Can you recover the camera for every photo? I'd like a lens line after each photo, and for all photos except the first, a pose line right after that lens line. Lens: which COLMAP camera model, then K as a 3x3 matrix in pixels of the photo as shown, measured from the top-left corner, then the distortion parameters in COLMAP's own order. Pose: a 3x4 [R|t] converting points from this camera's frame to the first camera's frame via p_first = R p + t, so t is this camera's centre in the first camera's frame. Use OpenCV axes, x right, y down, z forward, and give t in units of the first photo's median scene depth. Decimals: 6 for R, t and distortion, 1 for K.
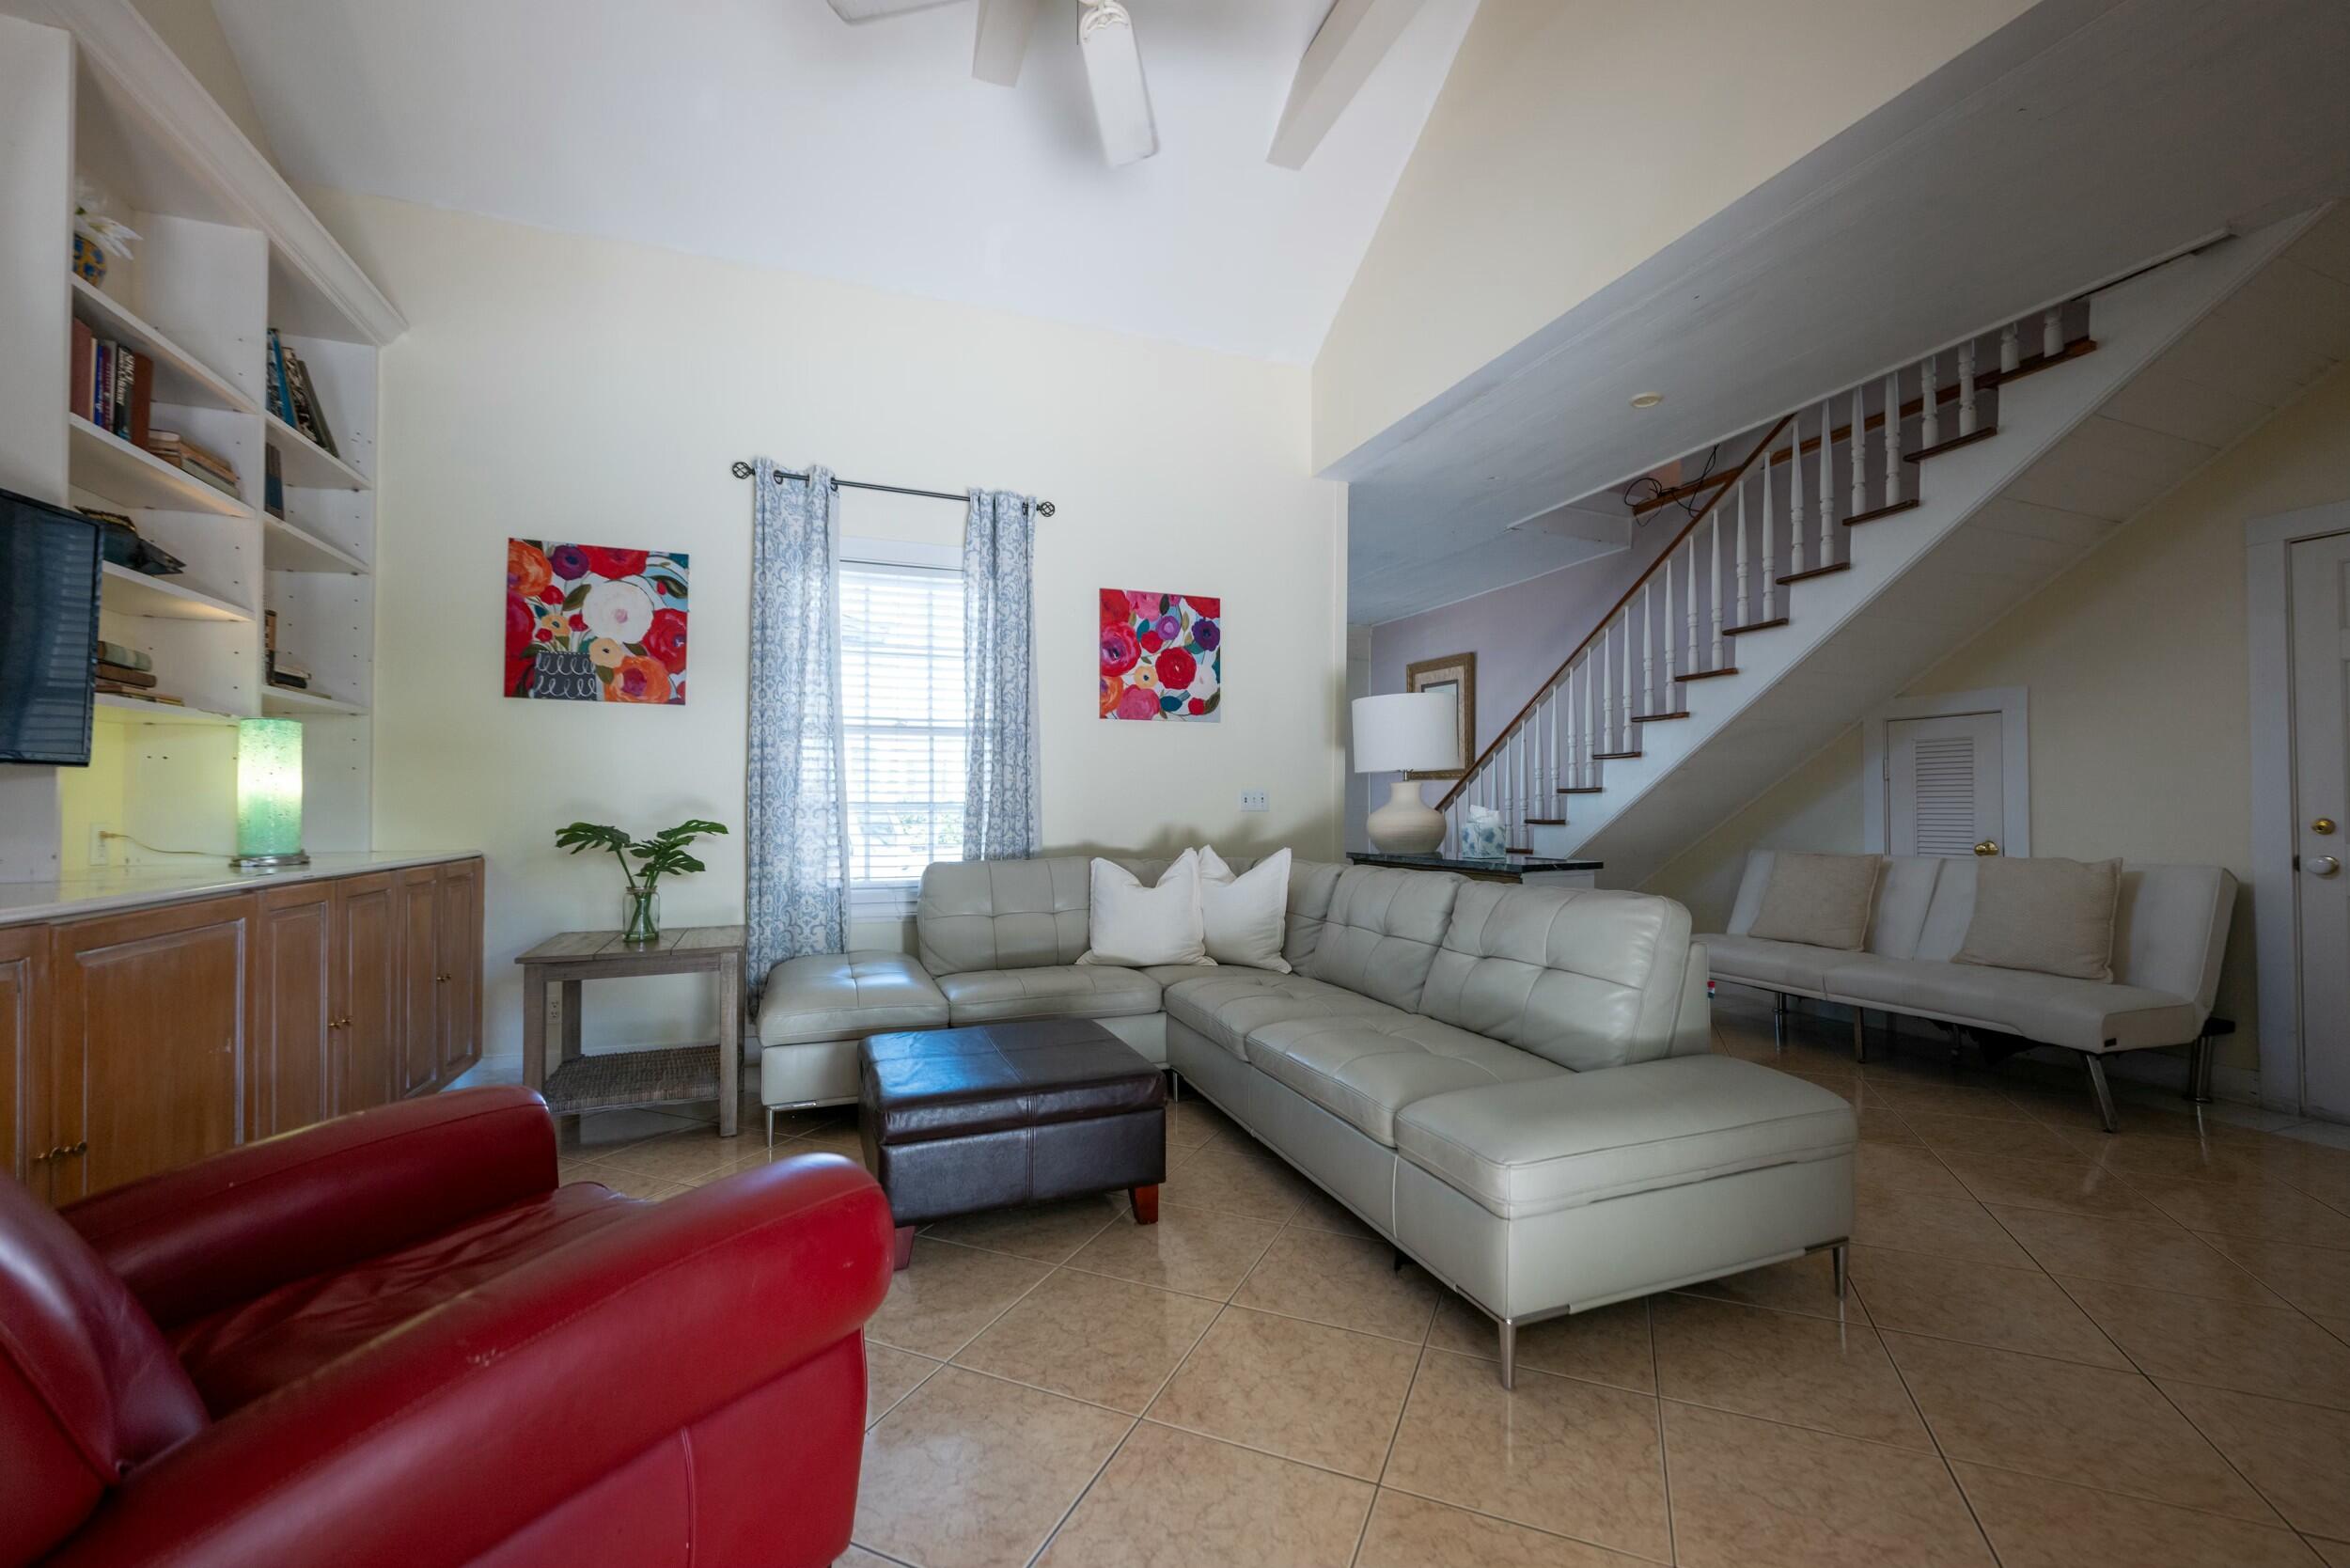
lens RADIAL K [[954.2, 0, 1190.1], [0, 954.2, 803.6], [0, 0, 1]] dist [-0.002065, -0.000595]
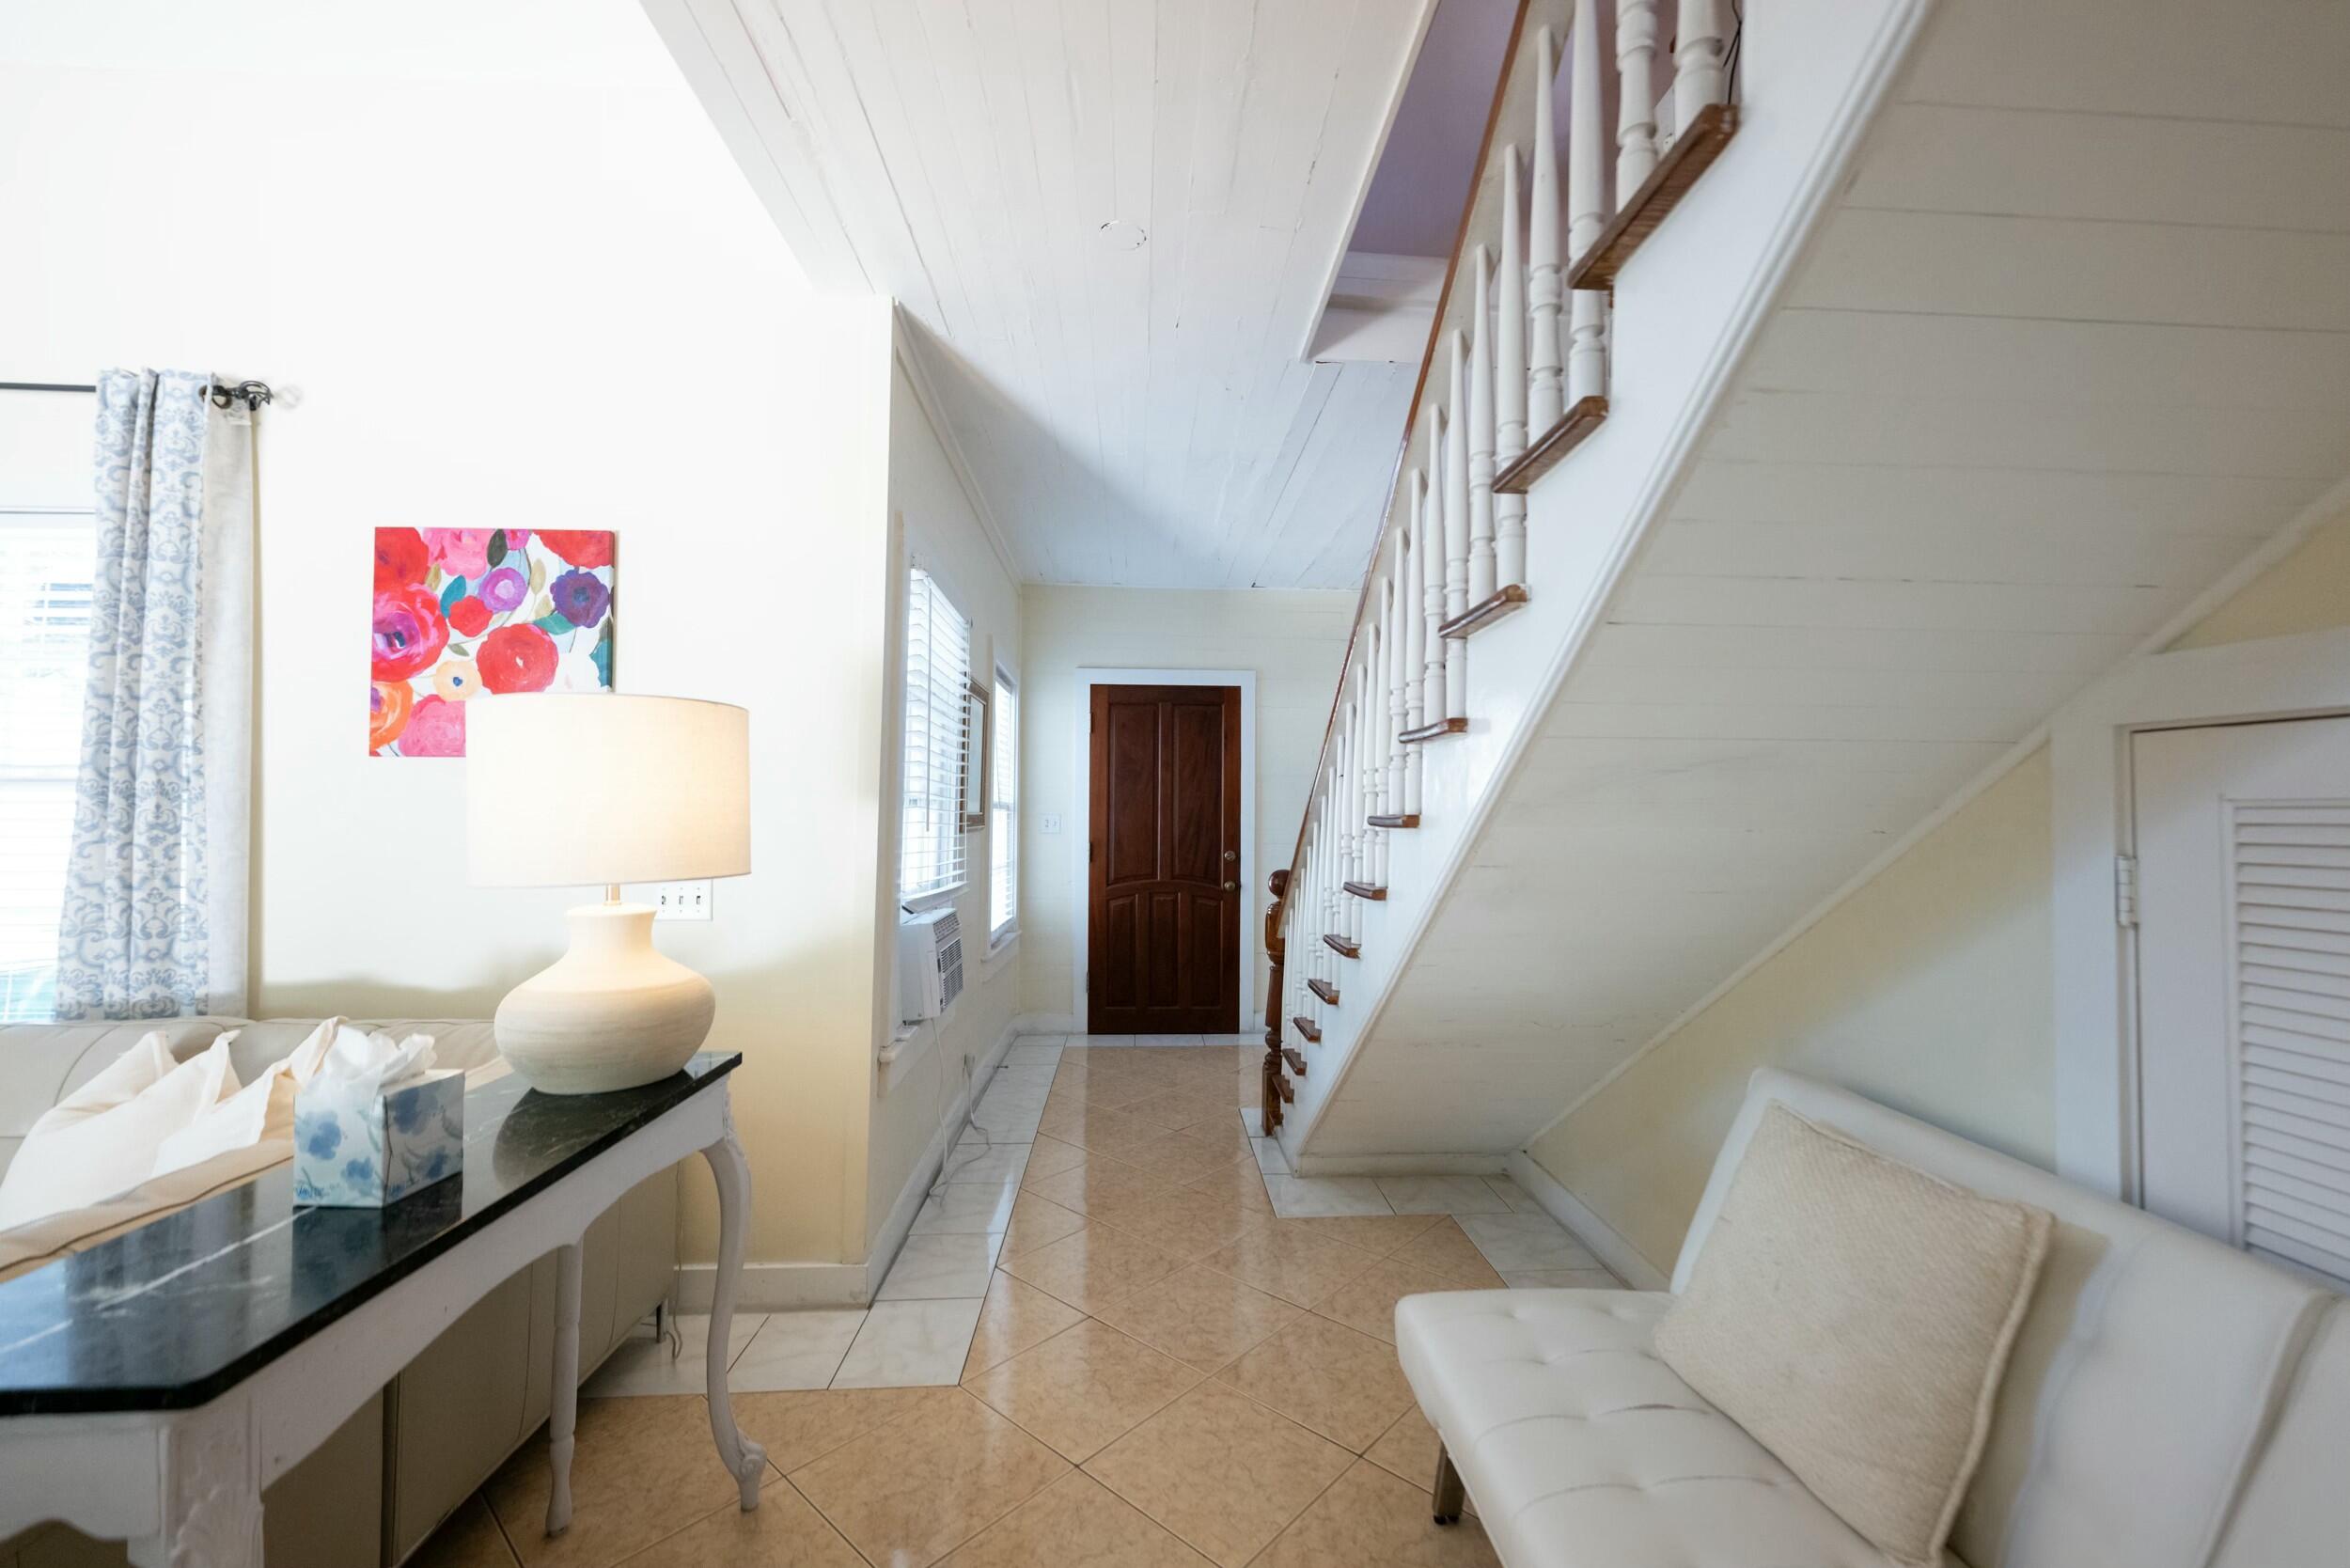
lens RADIAL K [[954.2, 0, 1197.3], [0, 954.2, 789.9], [0, 0, 1]] dist [-0.002065, -0.000595]
pose [[0.946984, -0.001084, -0.321280, 0.550780], [-0.003904, 0.999882, -0.014881, -0.062896], [0.321258, 0.015346, 0.946867, 0.623224]]
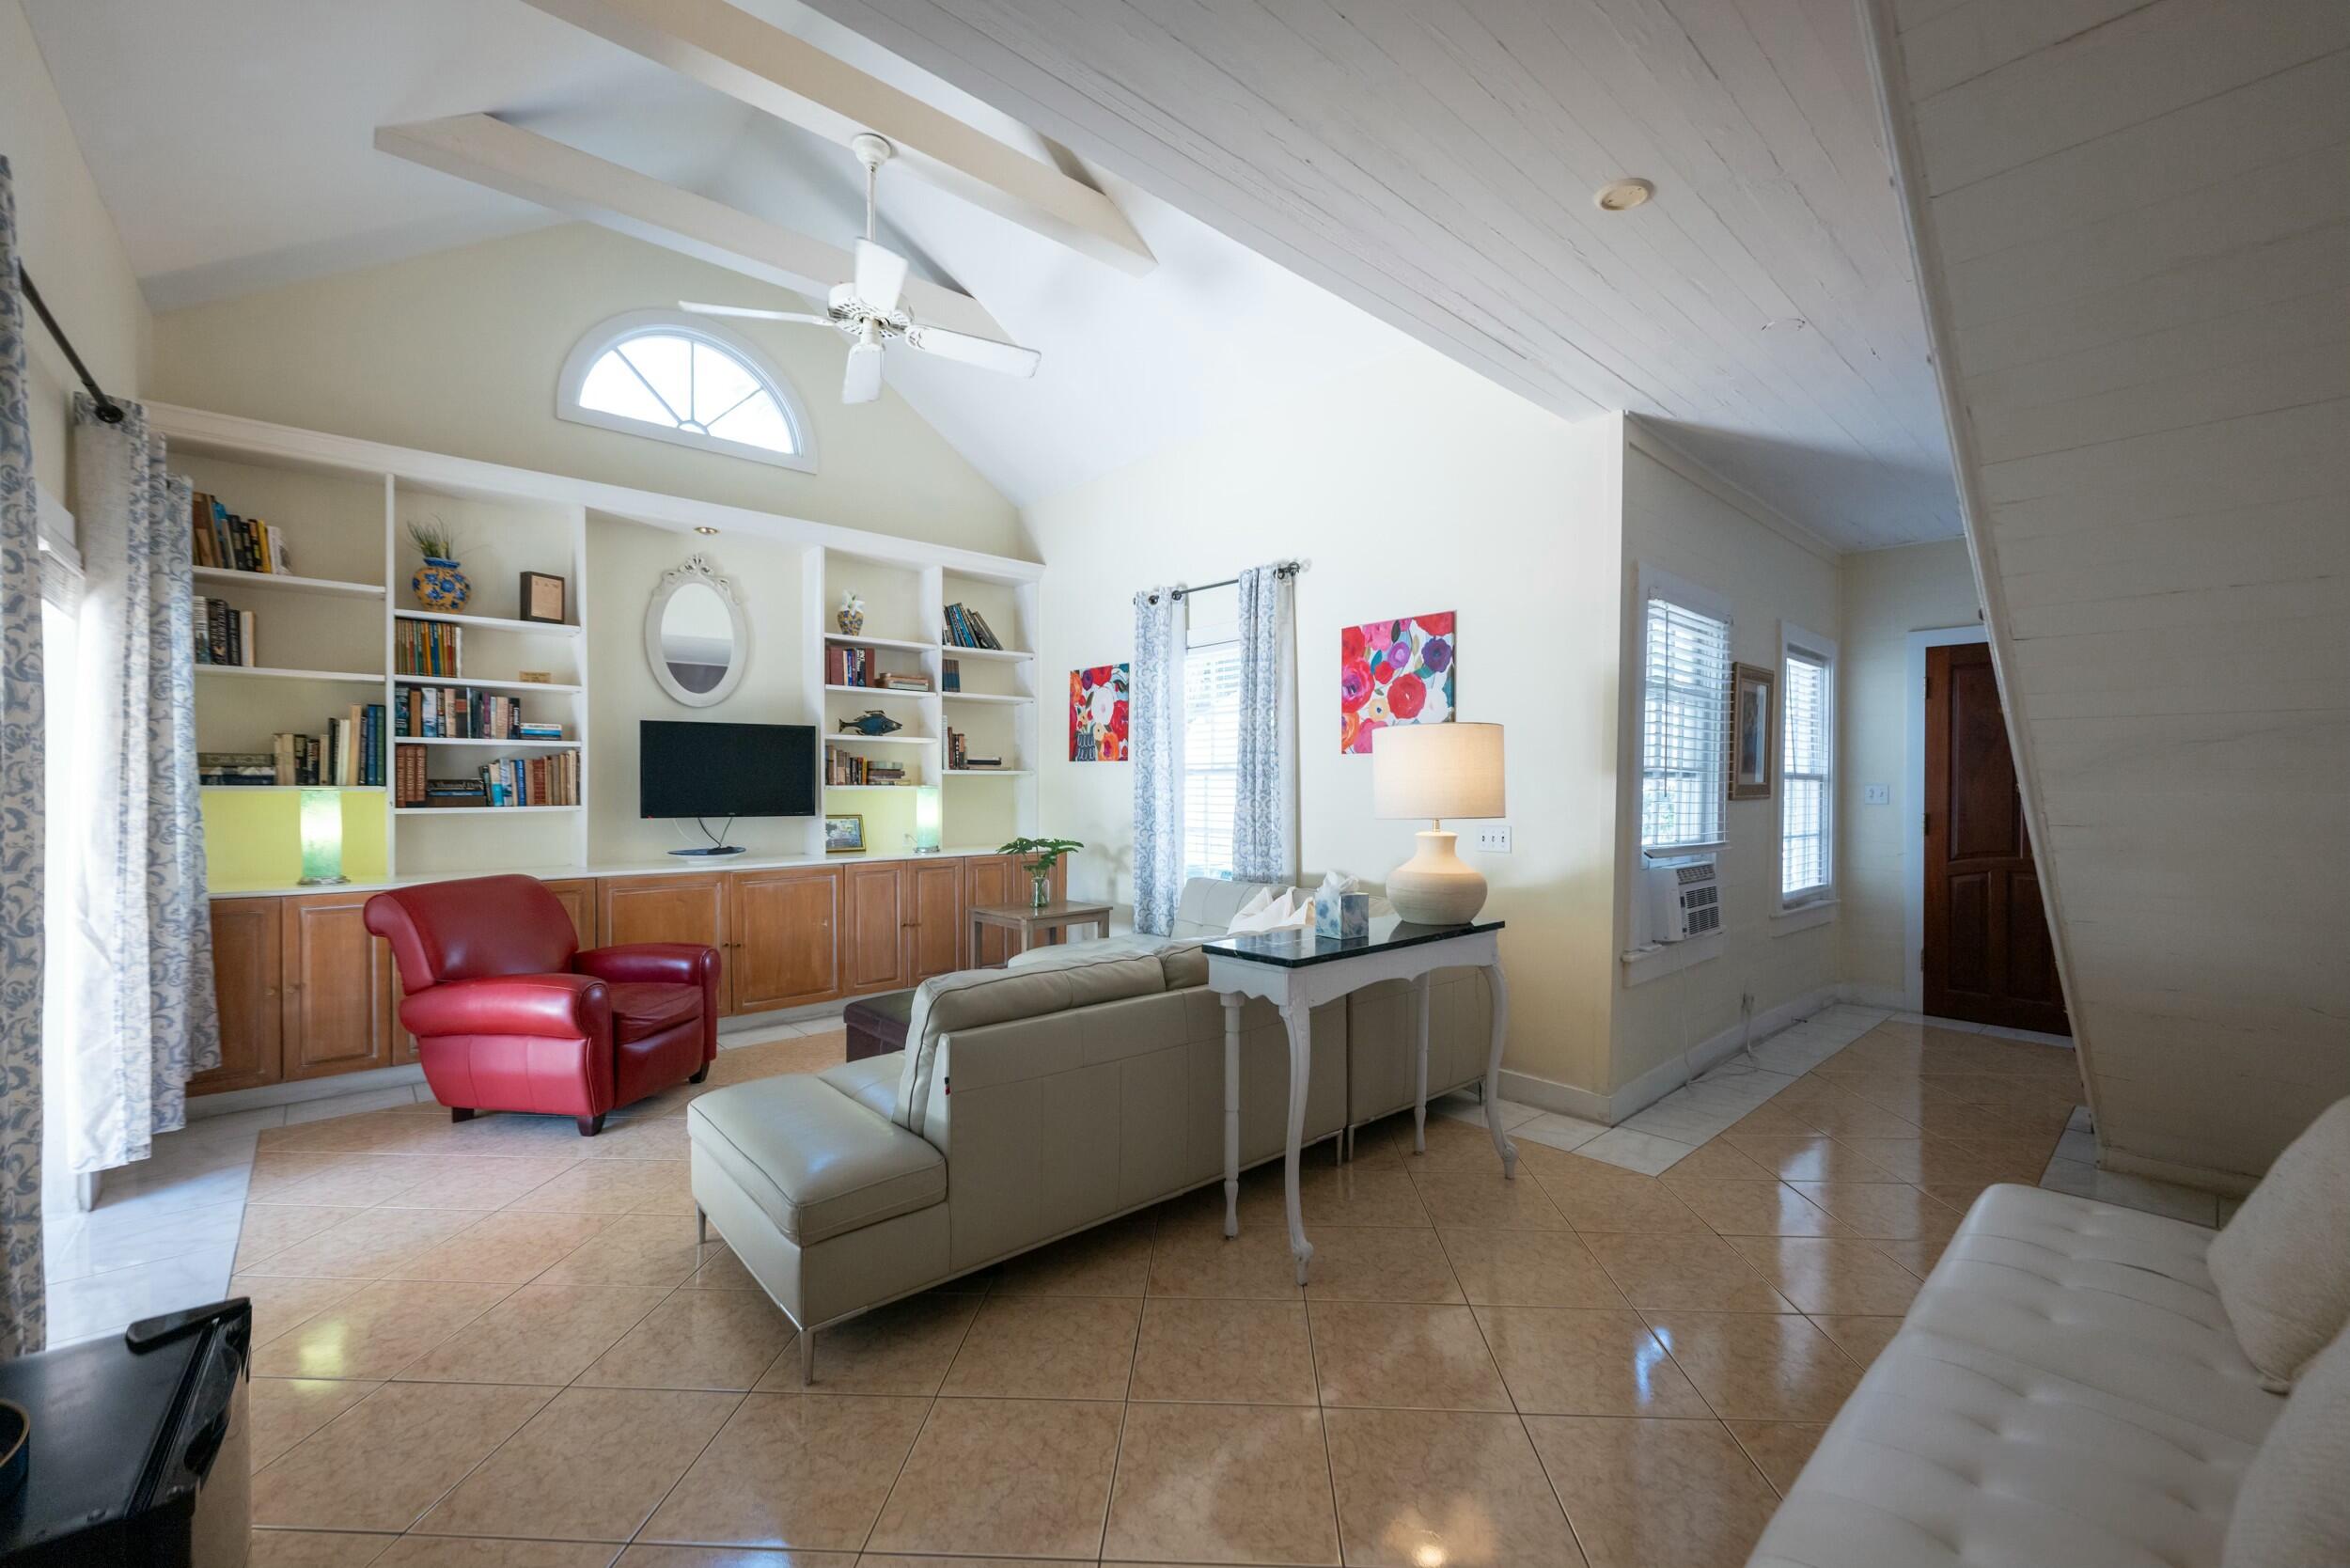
lens RADIAL K [[954.2, 0, 1169.6], [0, 954.2, 792.2], [0, 0, 1]] dist [-0.002065, -0.000595]
pose [[0.329854, 0.010663, -0.943972, 0.827900], [0.007244, 0.999878, 0.013825, -0.063163], [0.944004, -0.011398, 0.329737, 0.477317]]
